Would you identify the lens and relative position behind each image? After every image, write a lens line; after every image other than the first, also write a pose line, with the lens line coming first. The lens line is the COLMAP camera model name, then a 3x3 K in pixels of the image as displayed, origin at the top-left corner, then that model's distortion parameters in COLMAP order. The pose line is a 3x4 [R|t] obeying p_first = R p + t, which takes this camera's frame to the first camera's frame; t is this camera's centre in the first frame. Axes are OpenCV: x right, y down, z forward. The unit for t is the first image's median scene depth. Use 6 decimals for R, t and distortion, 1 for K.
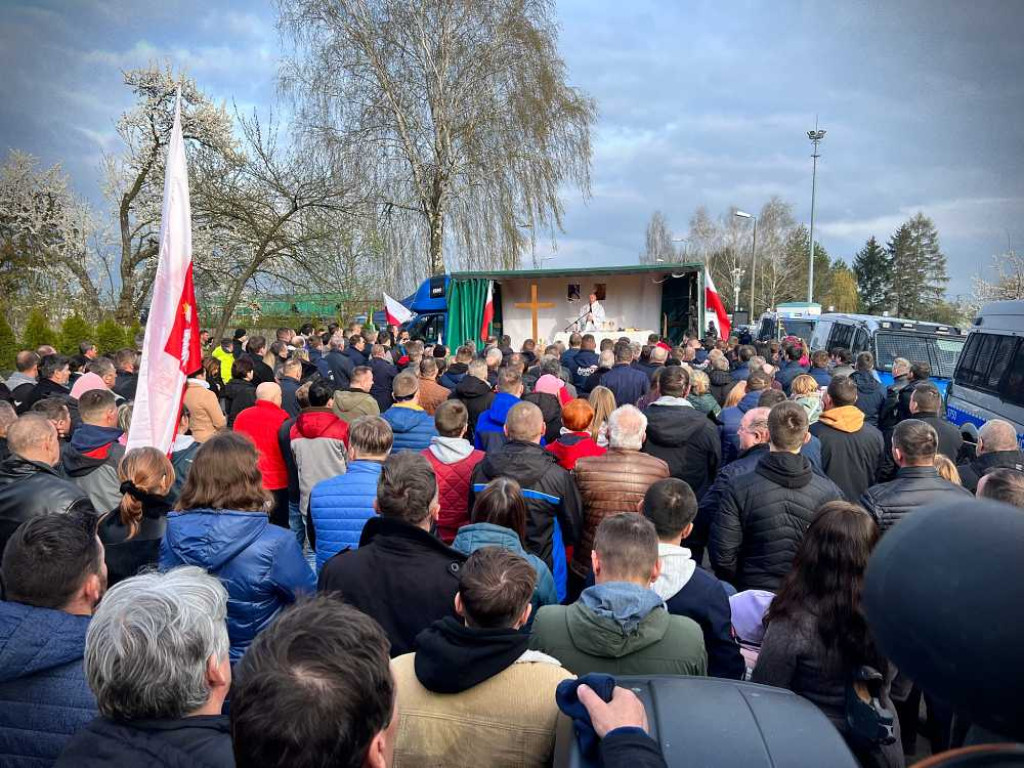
lens RADIAL K [[751.2, 0, 516.8], [0, 751.2, 383.5], [0, 0, 1]] dist [0.041372, -0.055745]
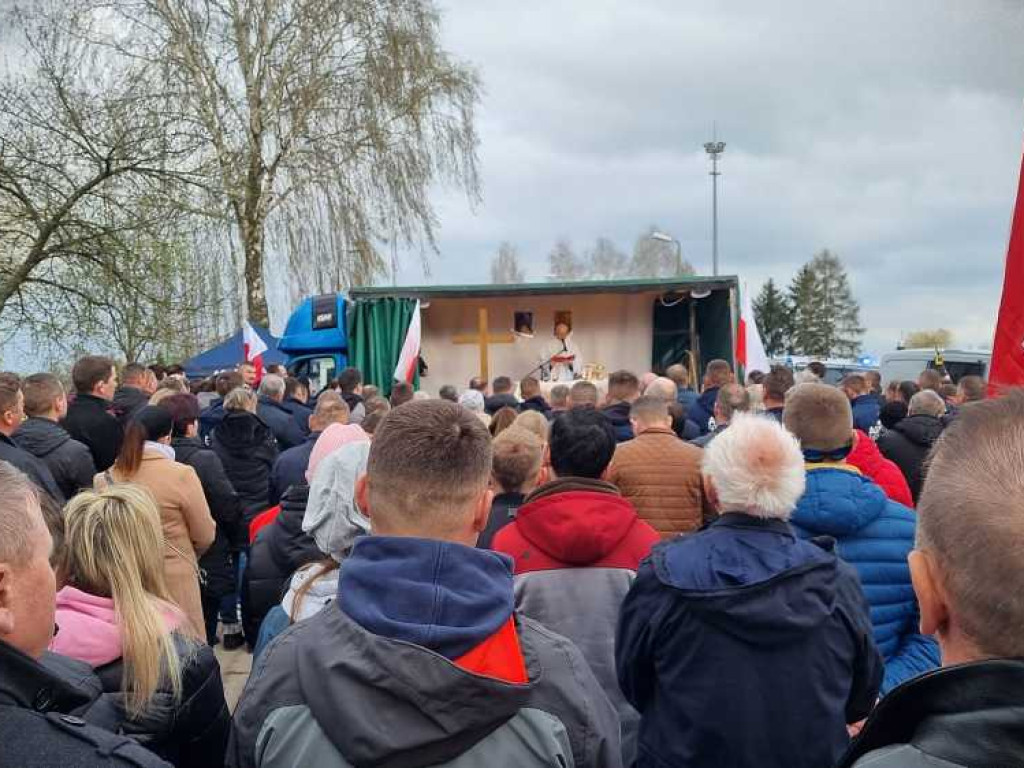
lens RADIAL K [[1004.2, 0, 503.2], [0, 1004.2, 398.2], [0, 0, 1]] dist [0.024523, 0.000000]
pose [[0.979529, -0.014000, 0.200814, -0.115898], [0.029297, 0.996871, -0.073411, 0.007246], [-0.199158, 0.077791, 0.976875, 0.144261]]
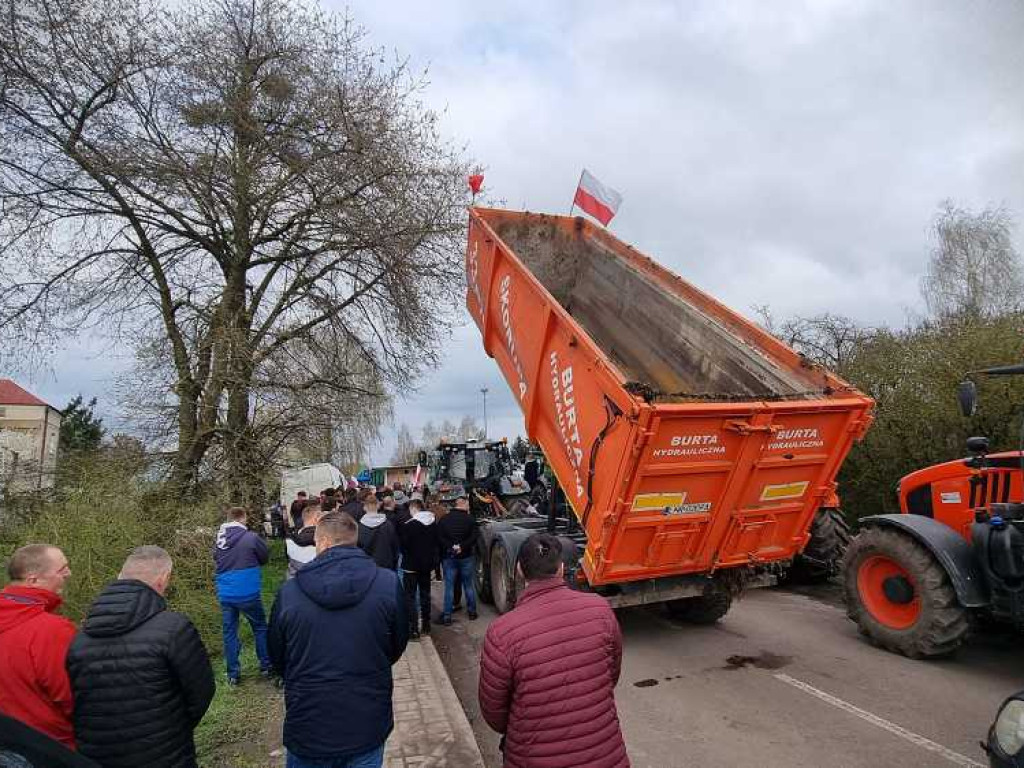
lens RADIAL K [[546.3, 0, 510.9], [0, 546.3, 382.7], [0, 0, 1]] dist [-0.000990, -0.000013]
pose [[0.922251, 0.019231, 0.386114, -0.397788], [0.086866, 0.962914, -0.255442, 0.135735], [-0.376707, 0.269122, 0.886378, -1.243633]]
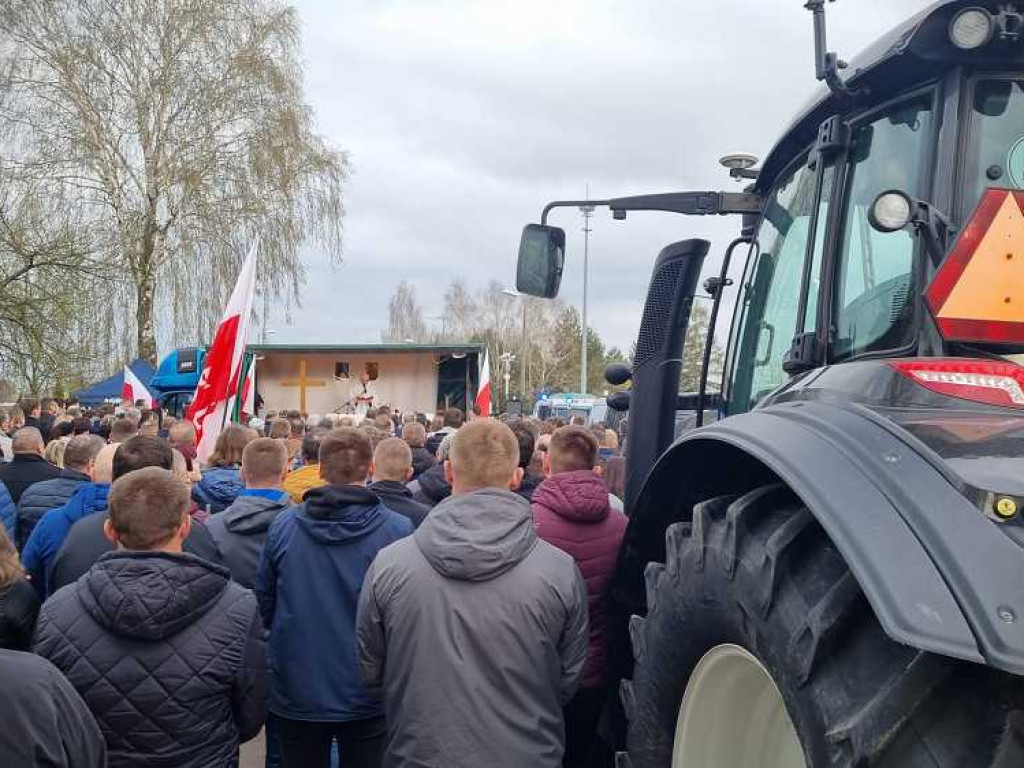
lens RADIAL K [[1004.2, 0, 532.4], [0, 1004.2, 387.2], [0, 0, 1]] dist [0.024523, 0.000000]
pose [[0.949791, 0.021254, 0.312162, -0.080208], [0.014875, 0.993495, -0.112901, 0.035302], [-0.312531, 0.111875, 0.943297, -0.196110]]
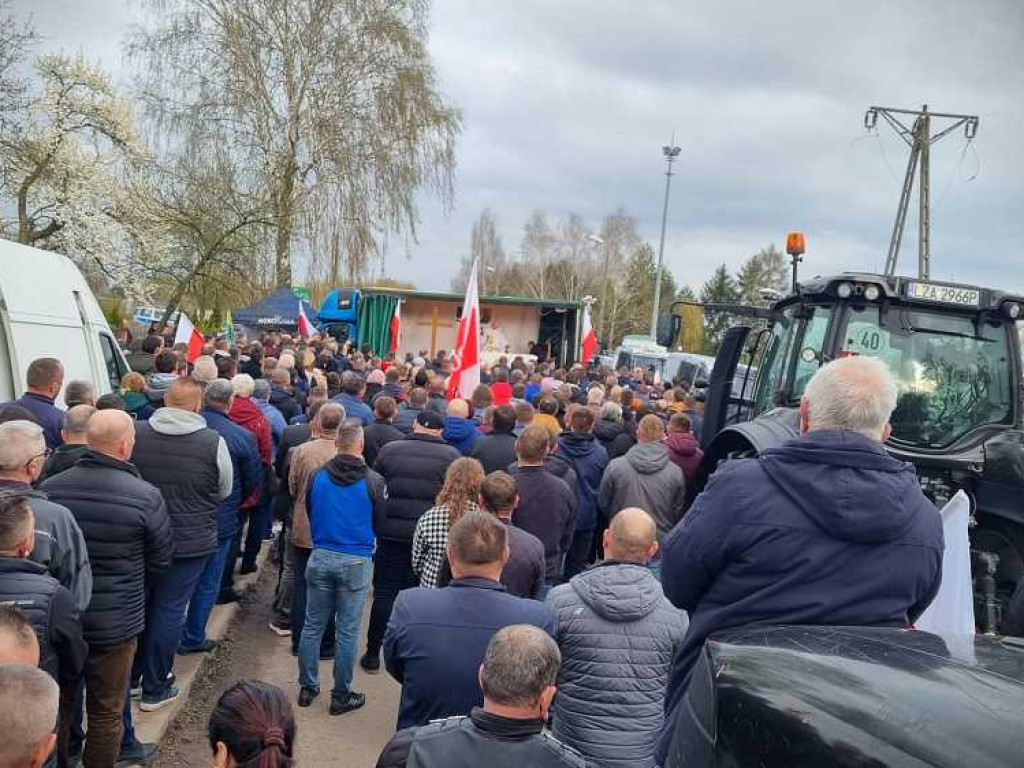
lens RADIAL K [[1004.2, 0, 509.0], [0, 1004.2, 380.9], [0, 0, 1]] dist [0.024523, 0.000000]
pose [[0.969729, 0.074014, 0.232695, -0.184512], [-0.066172, 0.996952, -0.041339, 0.029969], [-0.235045, 0.024690, 0.971671, -0.417506]]
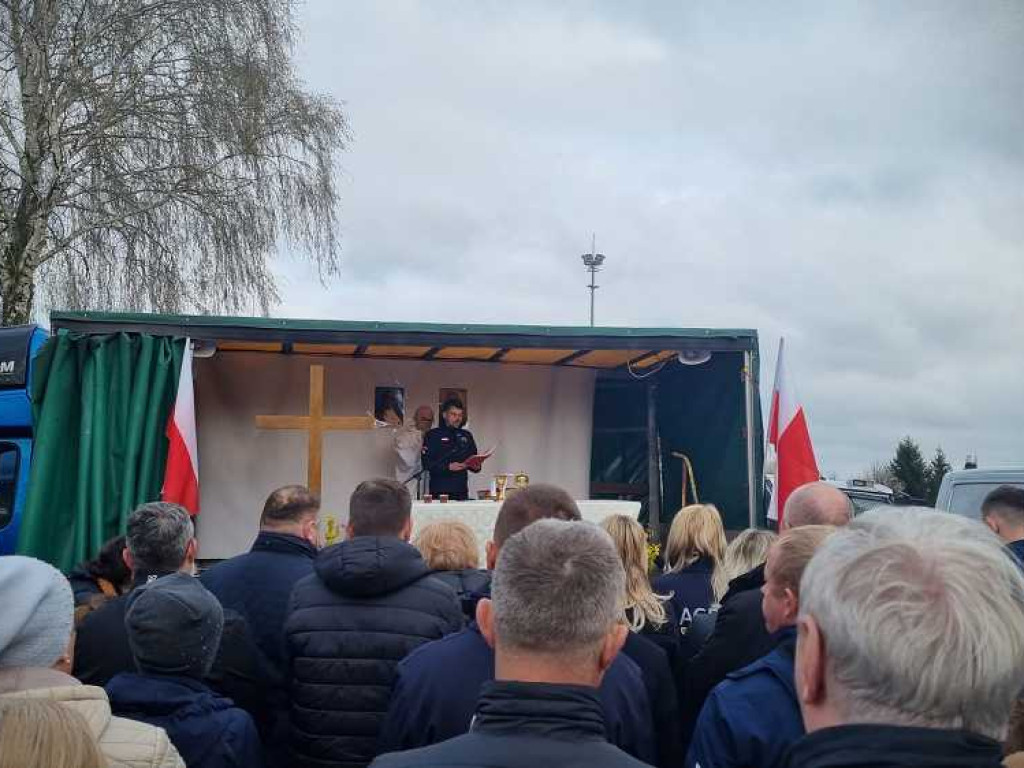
lens RADIAL K [[1004.2, 0, 537.9], [0, 1004.2, 392.4], [0, 0, 1]] dist [0.024523, 0.000000]
pose [[0.929698, 0.052231, 0.364601, -0.044569], [0.020840, 0.980849, -0.193652, -0.022515], [-0.367733, 0.187636, 0.910804, 0.467768]]
